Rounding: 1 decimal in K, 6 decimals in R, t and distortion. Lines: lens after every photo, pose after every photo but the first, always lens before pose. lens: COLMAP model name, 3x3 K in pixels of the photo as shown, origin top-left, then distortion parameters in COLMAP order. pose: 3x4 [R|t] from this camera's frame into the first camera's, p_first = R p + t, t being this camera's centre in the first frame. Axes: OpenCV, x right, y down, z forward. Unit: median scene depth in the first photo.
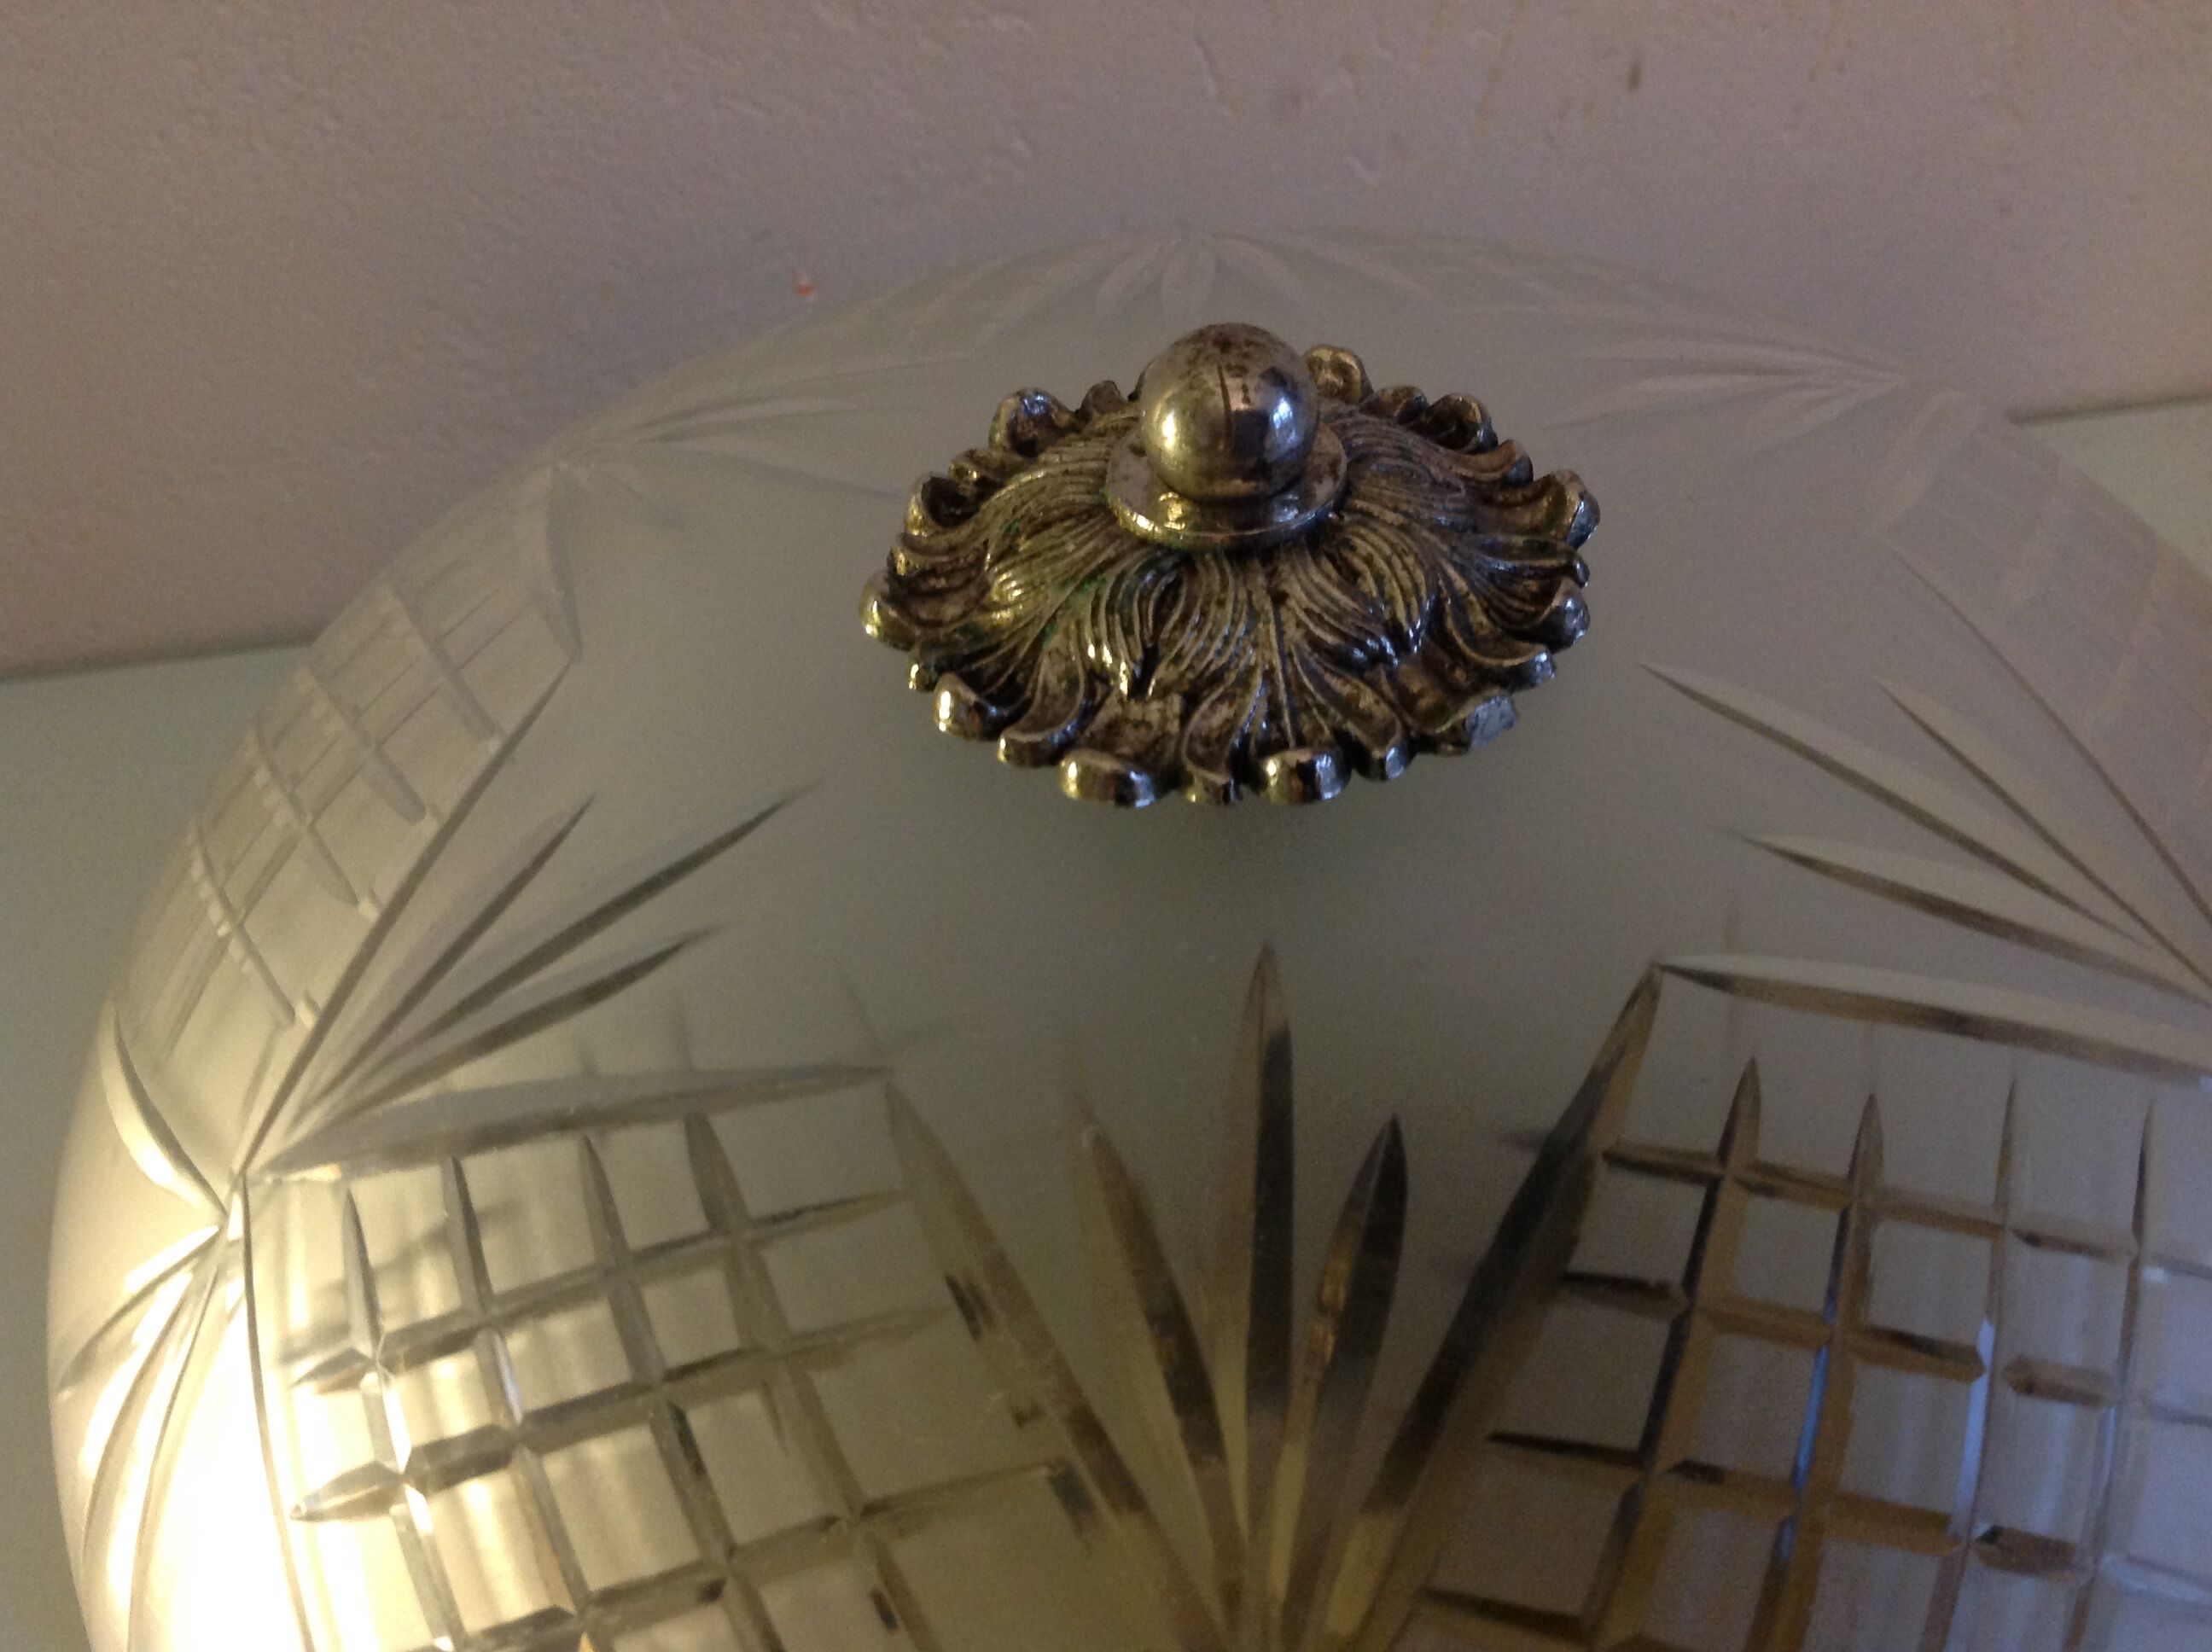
lens RADIAL K [[2153.0, 0, 1112.1], [0, 2153.0, 807.0], [0, 0, 1]] dist [0.039243, 0.000000]
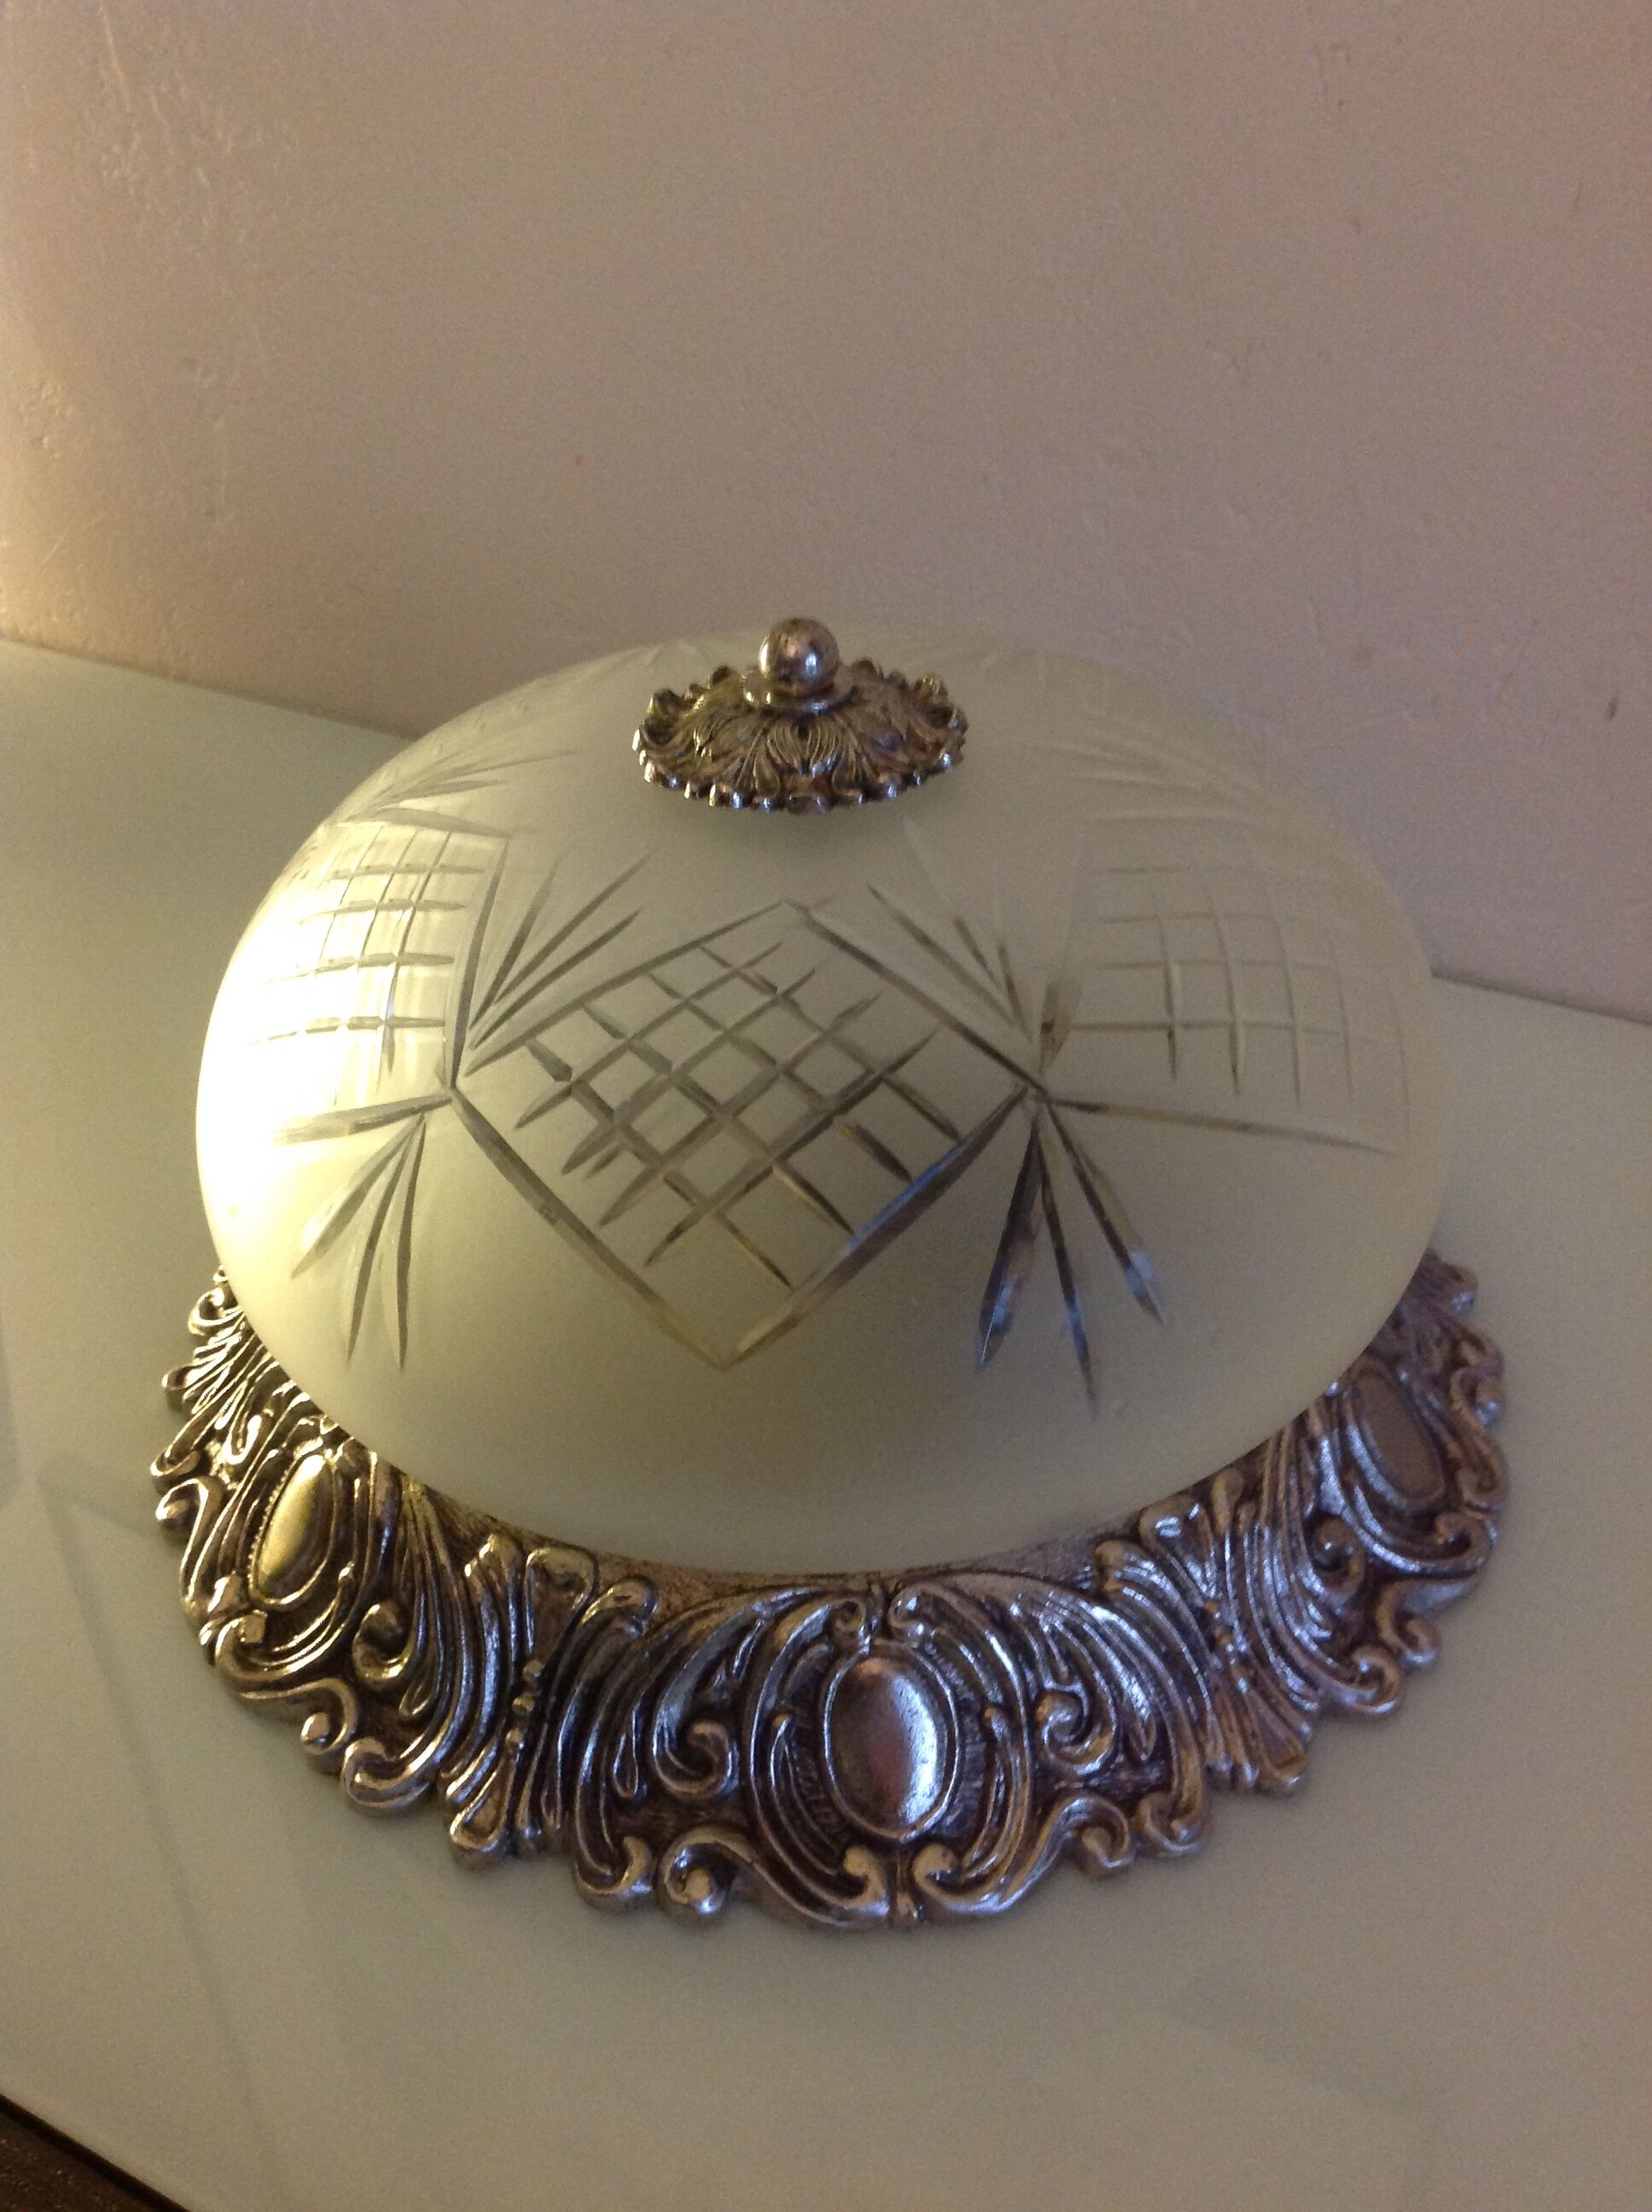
lens RADIAL K [[2153.0, 0, 827.9], [0, 2153.0, 1115.6], [0, 0, 1]] dist [0.039243, 0.000000]
pose [[0.807416, 0.367411, -0.461616, 1.279765], [-0.412966, 0.910743, 0.002559, 0.227683], [0.421354, 0.188565, 0.887076, -0.863348]]
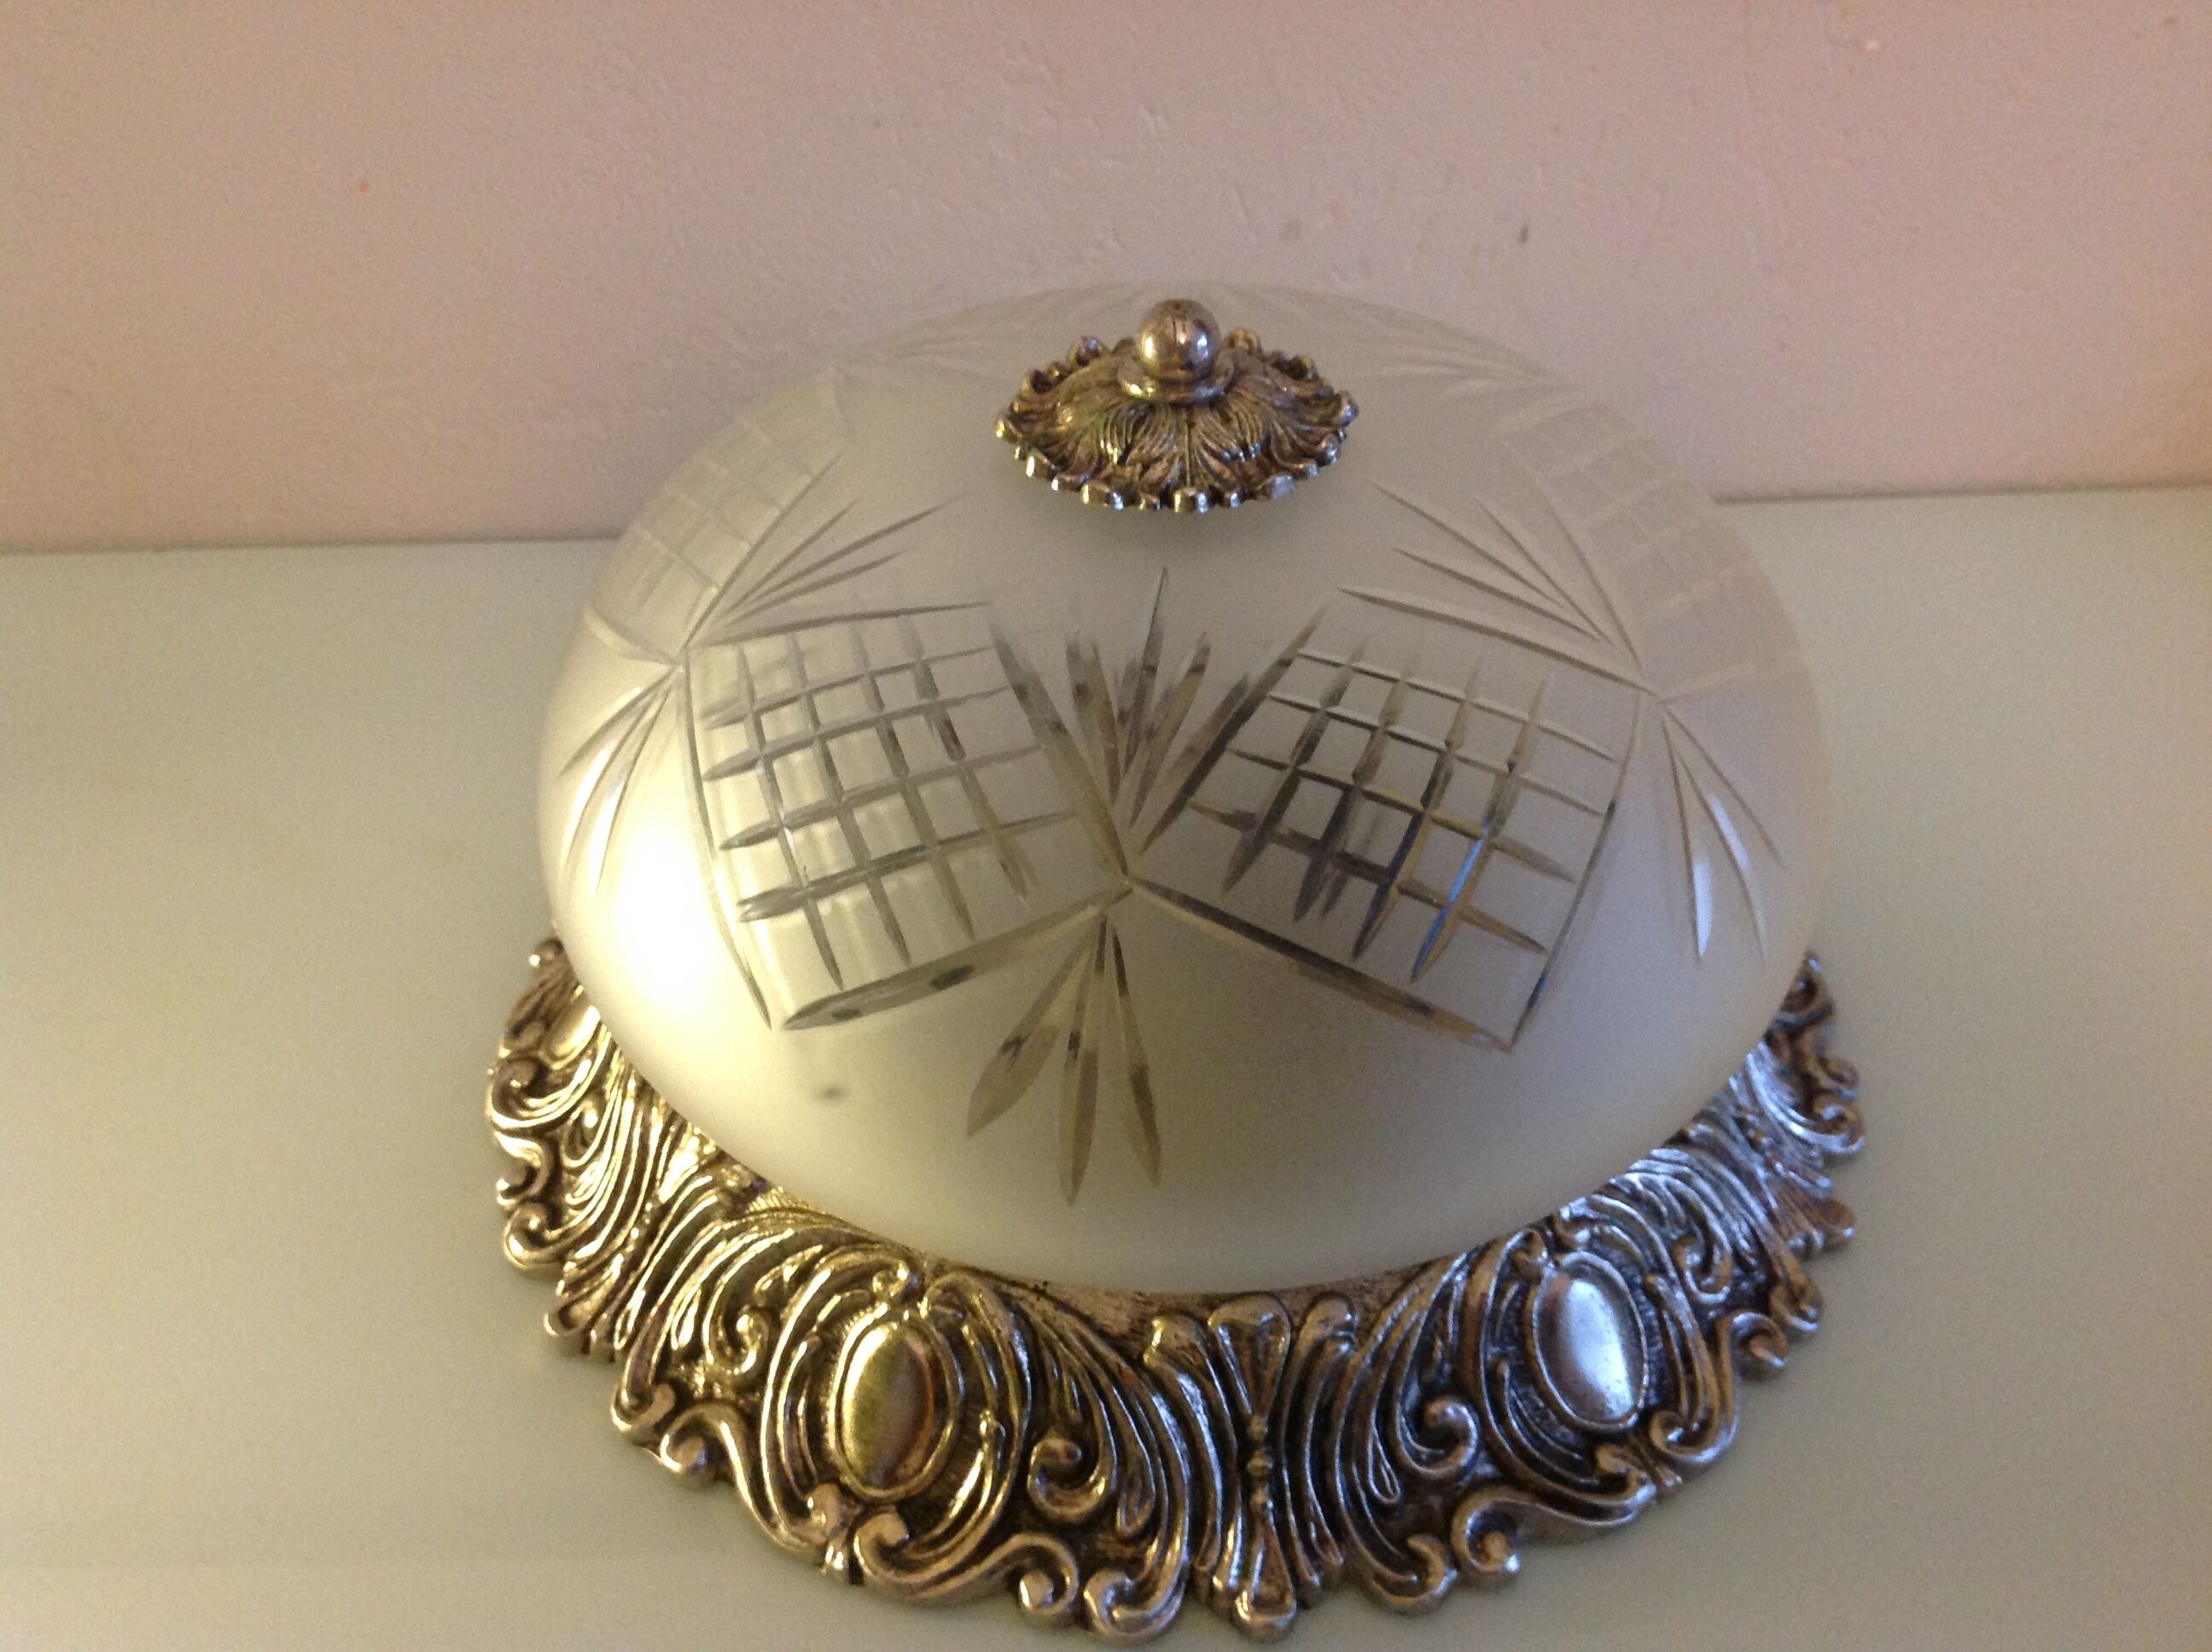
lens RADIAL K [[2153.0, 0, 1124.9], [0, 2153.0, 835.9], [0, 0, 1]] dist [0.039243, 0.000000]
pose [[0.995159, 0.093251, -0.031036, 0.113458], [-0.094861, 0.993957, -0.055232, 0.422458], [0.025698, 0.057909, 0.997991, -1.087363]]
